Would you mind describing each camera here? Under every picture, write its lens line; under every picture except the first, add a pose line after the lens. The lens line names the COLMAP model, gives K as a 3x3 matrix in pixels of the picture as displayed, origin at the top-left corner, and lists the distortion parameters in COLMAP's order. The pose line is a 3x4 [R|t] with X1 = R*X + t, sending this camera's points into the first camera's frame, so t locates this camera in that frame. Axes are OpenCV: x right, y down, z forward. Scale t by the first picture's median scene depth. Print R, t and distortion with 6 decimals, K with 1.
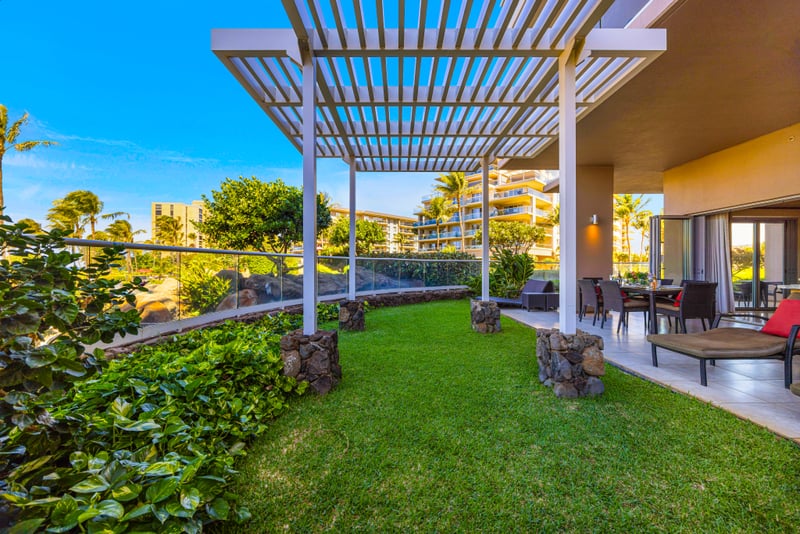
lens RADIAL K [[305.5, 0, 398.5], [0, 305.5, 270.1], [0, 0, 1]] dist [-0.000713, -0.000186]
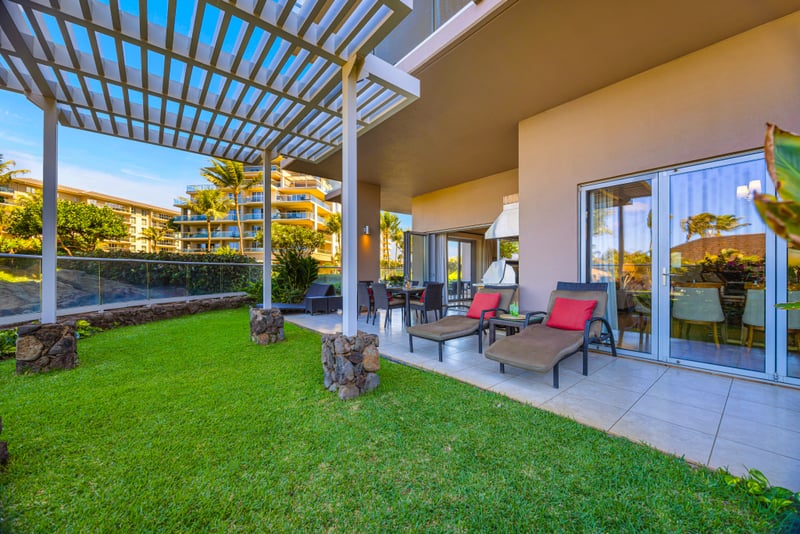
lens RADIAL K [[305.5, 0, 398.5], [0, 305.5, 270.1], [0, 0, 1]] dist [-0.000713, -0.000186]
pose [[0.775961, 0.004062, 0.630768, 0.011883], [0.004650, 0.999915, -0.012160, -0.000896], [-0.630764, 0.012369, 0.775876, 0.040991]]
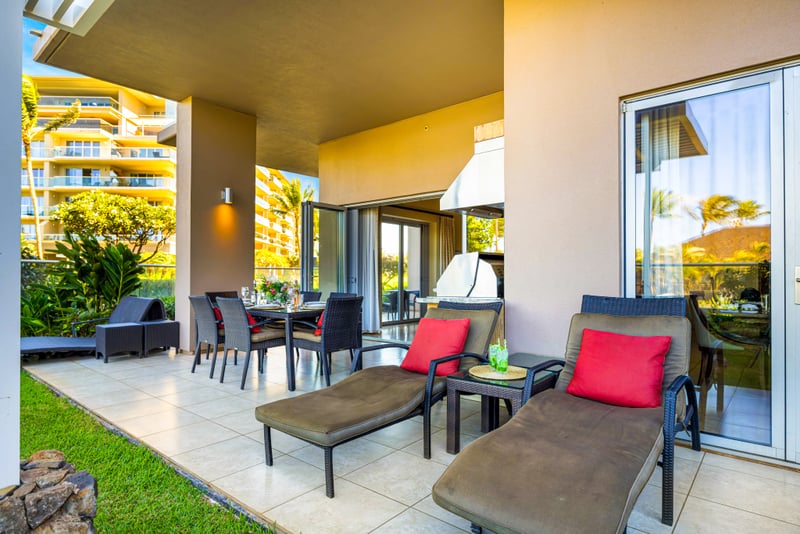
lens RADIAL K [[445.1, 0, 403.9], [0, 445.1, 268.4], [0, 0, 1]] dist [0.002114, 0.000361]
pose [[0.647832, 0.012464, 0.761681, 0.225360], [0.004291, 0.999791, -0.020011, -0.001714], [-0.761771, 0.016232, 0.647643, 0.181557]]
